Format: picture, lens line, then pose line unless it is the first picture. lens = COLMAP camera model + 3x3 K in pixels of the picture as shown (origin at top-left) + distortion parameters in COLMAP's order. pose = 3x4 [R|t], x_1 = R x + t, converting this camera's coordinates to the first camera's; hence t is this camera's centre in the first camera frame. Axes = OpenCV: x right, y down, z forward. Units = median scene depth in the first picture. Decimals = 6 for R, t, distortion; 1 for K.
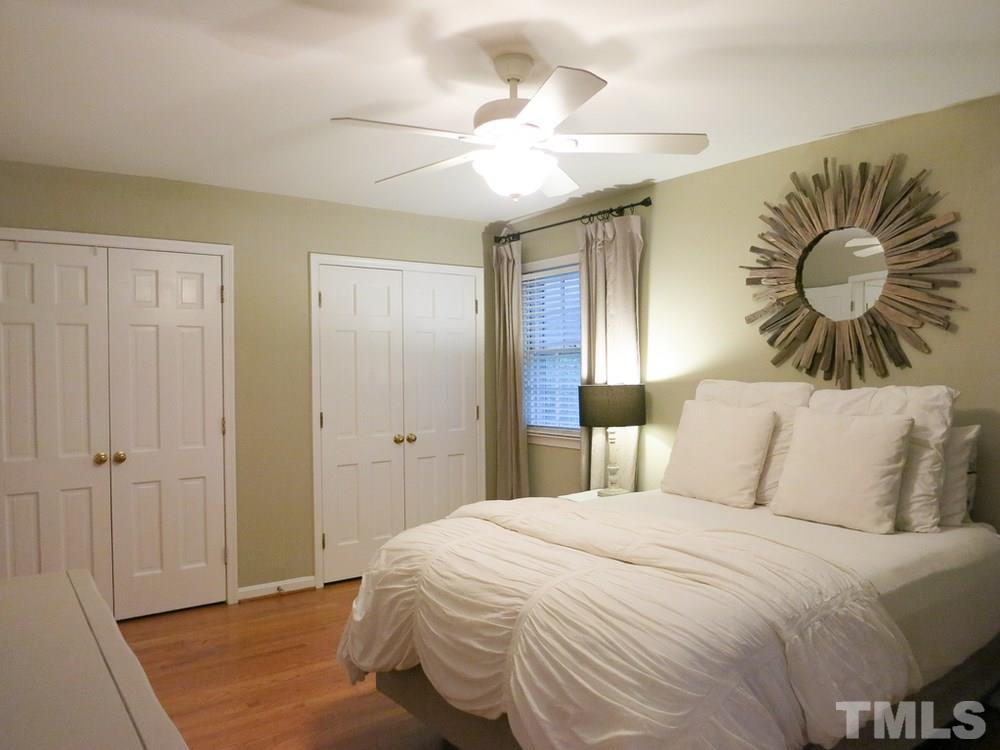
lens RADIAL K [[721.5, 0, 498.0], [0, 721.5, 375.8], [0, 0, 1]] dist [-0.033995, -0.004639]
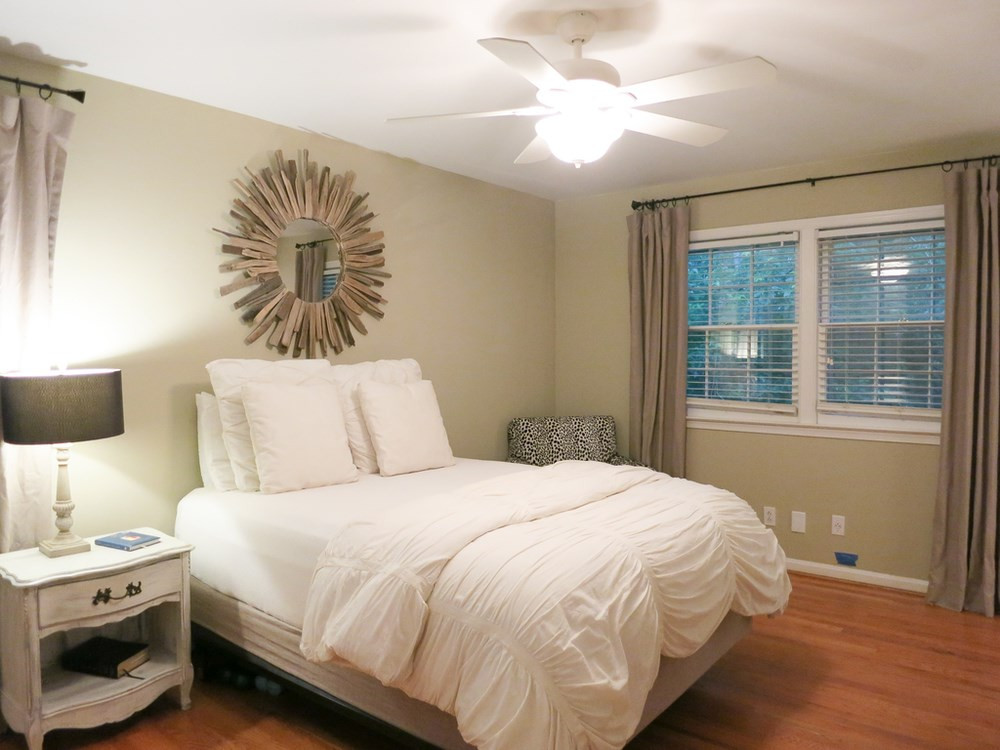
lens RADIAL K [[721.5, 0, 498.0], [0, 721.5, 375.8], [0, 0, 1]] dist [-0.033995, -0.004639]
pose [[-0.241249, -0.029448, 0.970016, -0.704655], [0.020074, 0.999174, 0.035326, 0.001262], [-0.970256, 0.027994, -0.240459, 1.058447]]
